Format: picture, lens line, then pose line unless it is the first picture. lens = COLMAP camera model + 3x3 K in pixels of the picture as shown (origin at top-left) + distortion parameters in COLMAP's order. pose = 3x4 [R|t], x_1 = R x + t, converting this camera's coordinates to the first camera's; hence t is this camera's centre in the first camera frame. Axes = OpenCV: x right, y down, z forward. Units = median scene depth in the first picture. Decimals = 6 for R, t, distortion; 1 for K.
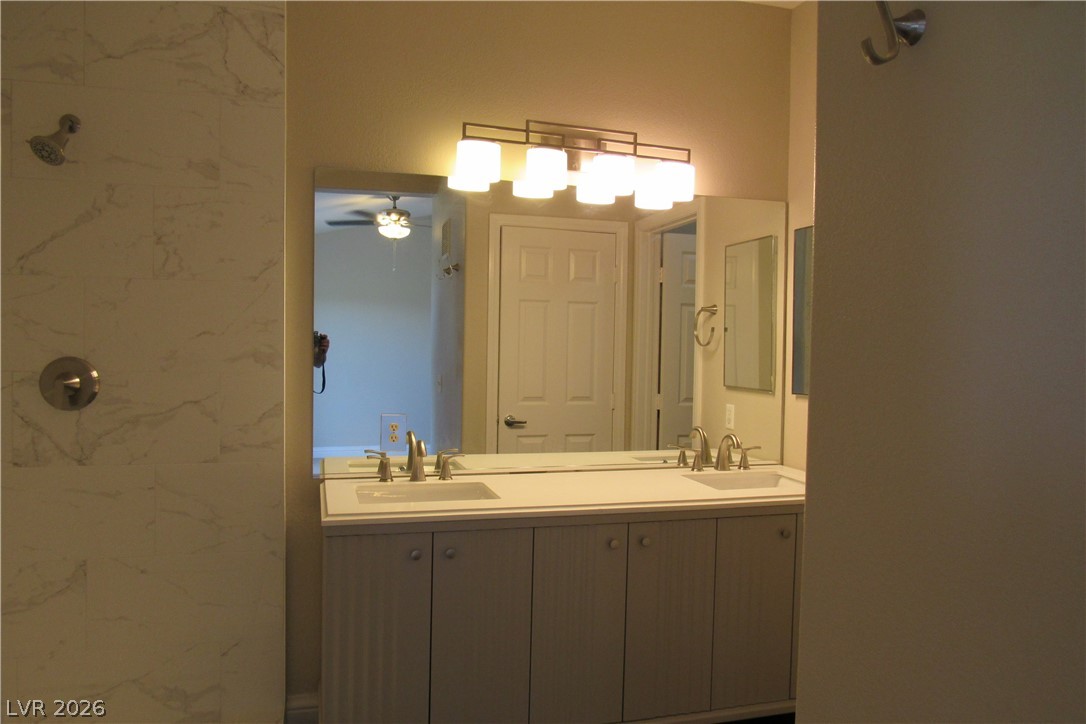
lens RADIAL K [[772.0, 0, 545.3], [0, 772.0, 363.8], [0, 0, 1]] dist [-0.039022, -0.000042]
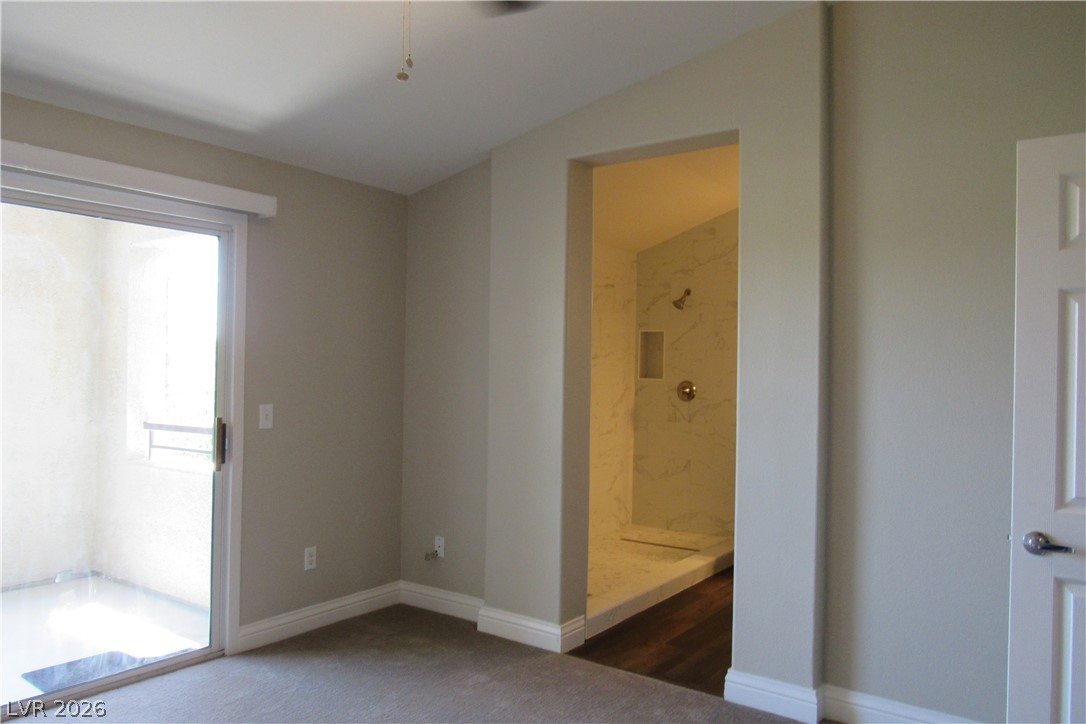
lens RADIAL K [[772.0, 0, 547.4], [0, 772.0, 363.8], [0, 0, 1]] dist [-0.039022, -0.000042]
pose [[0.605198, -0.008683, -0.796028, 1.197268], [-0.027397, 0.999121, -0.031728, 0.029486], [0.795603, 0.041010, 0.604428, -0.988166]]
